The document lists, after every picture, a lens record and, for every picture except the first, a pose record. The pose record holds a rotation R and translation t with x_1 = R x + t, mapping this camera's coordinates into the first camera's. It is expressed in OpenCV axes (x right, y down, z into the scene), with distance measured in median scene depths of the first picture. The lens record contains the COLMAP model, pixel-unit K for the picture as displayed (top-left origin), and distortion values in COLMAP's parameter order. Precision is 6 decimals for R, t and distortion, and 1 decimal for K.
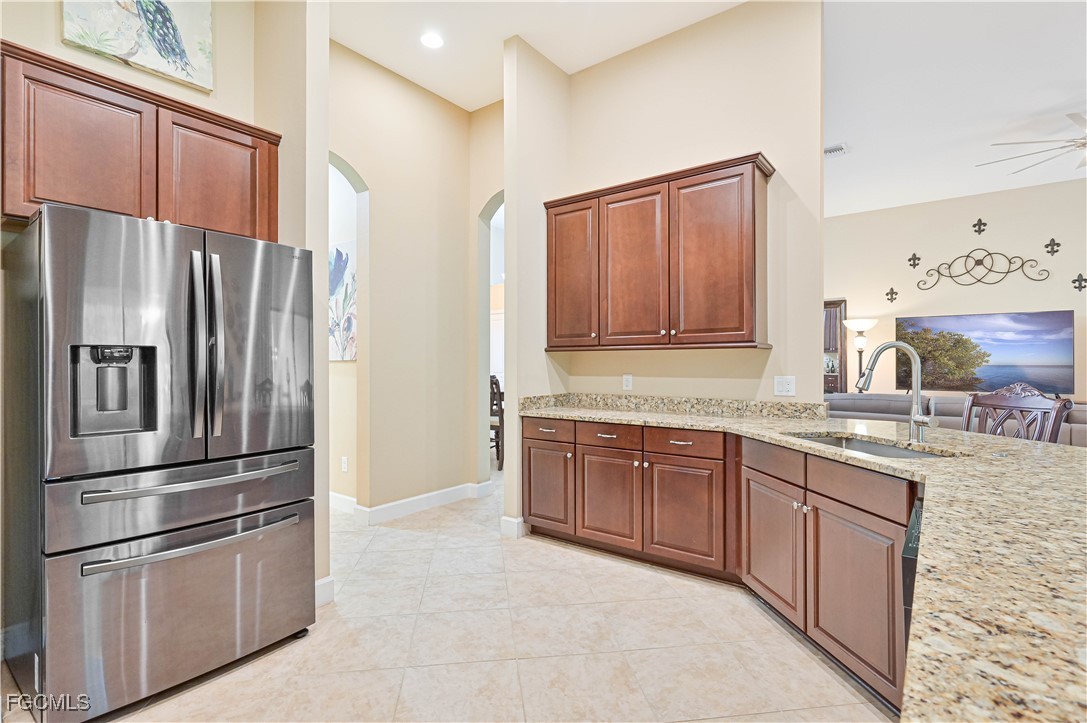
lens RADIAL K [[520.7, 0, 543.5], [0, 520.7, 361.5], [0, 0, 1]] dist [0.001126, -0.000132]
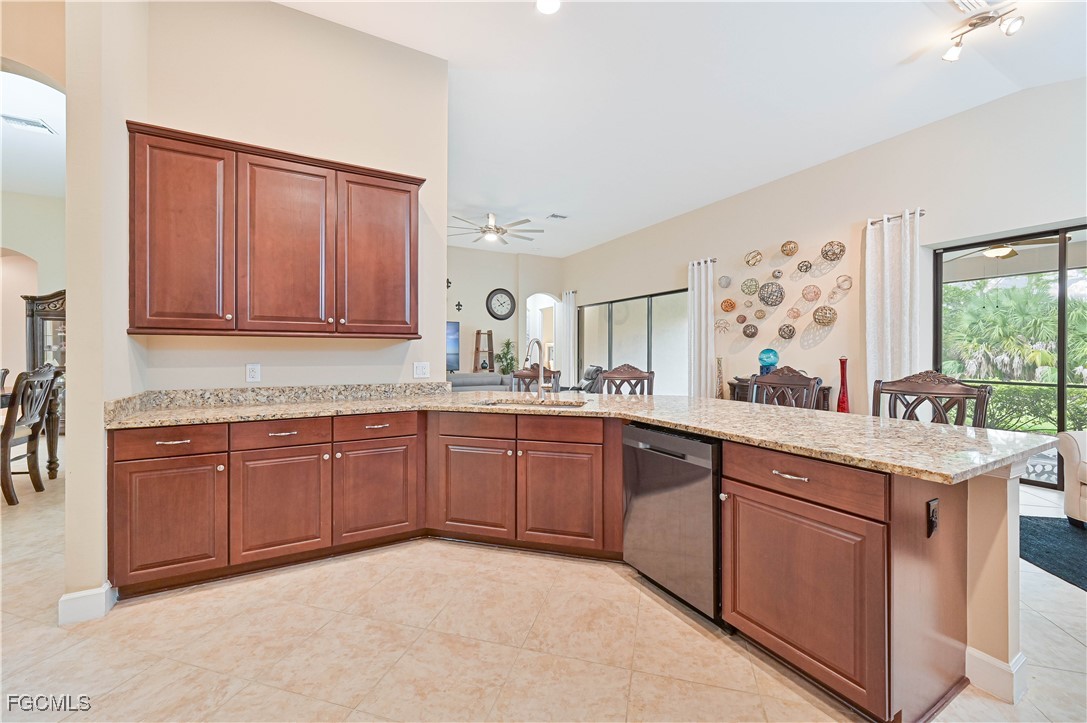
lens RADIAL K [[432.3, 0, 547.5], [0, 432.3, 354.3], [0, 0, 1]] dist [-0.001497, -0.000002]
pose [[0.395902, -0.001593, 0.918292, -0.313632], [-0.005085, 0.999979, 0.003927, 0.002798], [-0.918279, -0.006224, 0.395885, 0.255311]]
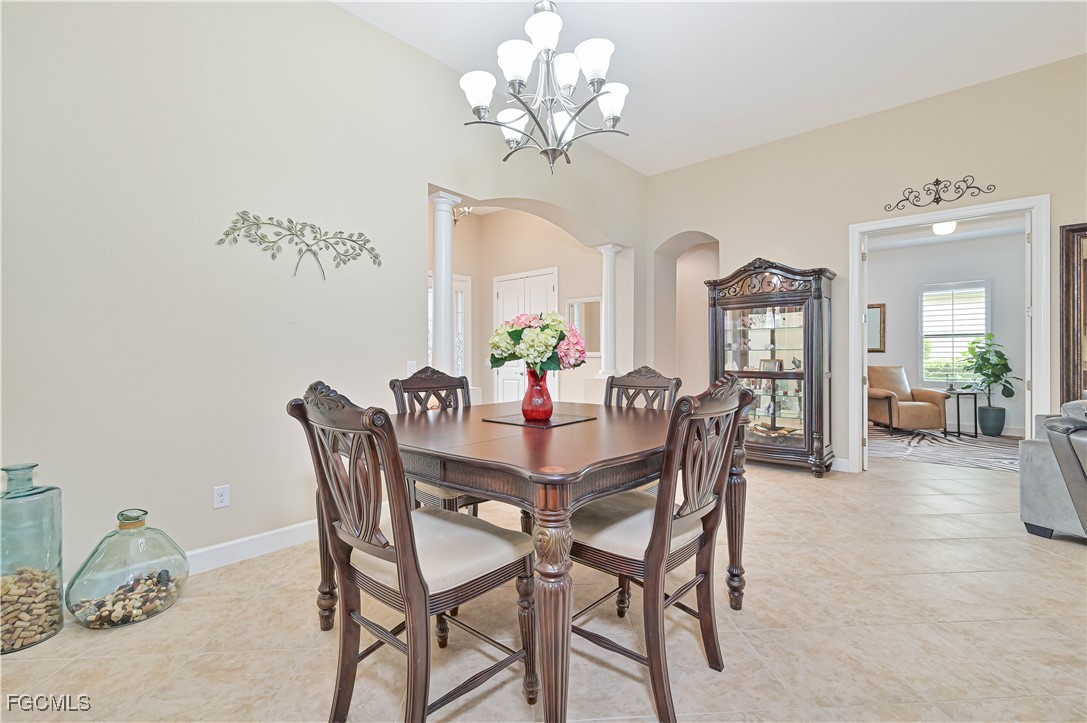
lens RADIAL K [[462.8, 0, 544.1], [0, 462.8, 353.0], [0, 0, 1]] dist [-0.002309, 0.000255]
pose [[0.997264, -0.001832, -0.073896, -0.001951], [0.001953, 0.999997, 0.001553, 0.012122], [0.073892, -0.001693, 0.997265, 1.243567]]
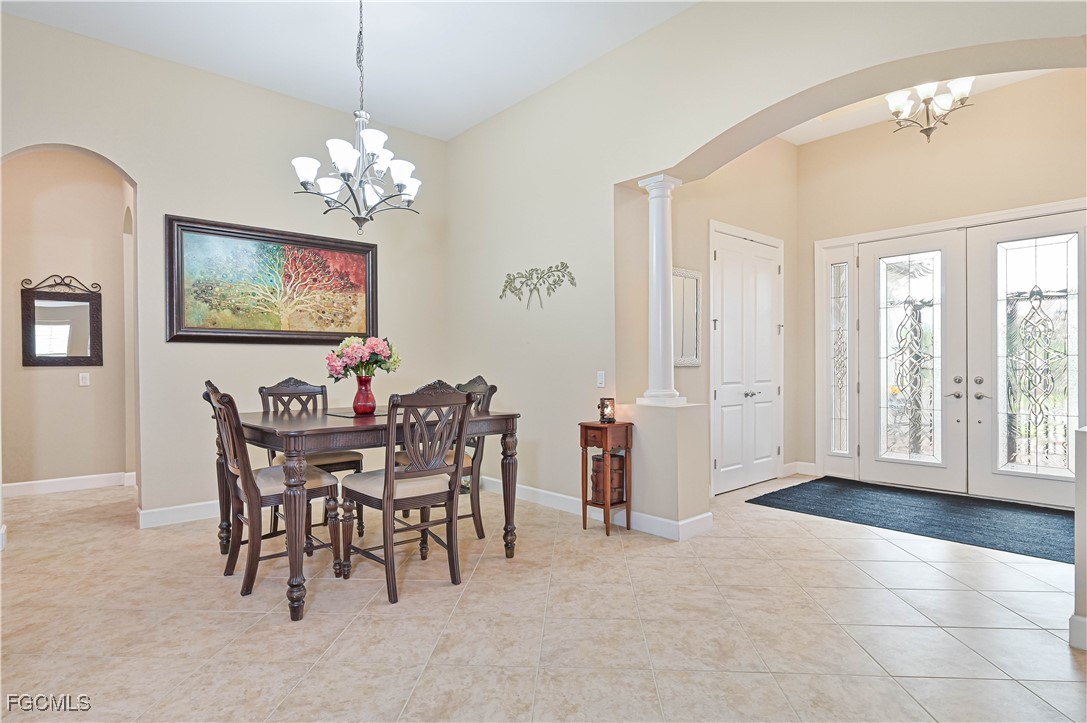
lens RADIAL K [[576.8, 0, 540.5], [0, 576.8, 372.5], [0, 0, 1]] dist [0.002245, 0.000051]
pose [[-0.187661, 0.010494, -0.982178, 0.815066], [0.009040, 0.999919, 0.008957, 0.017483], [0.982192, -0.007198, -0.187741, 2.239054]]
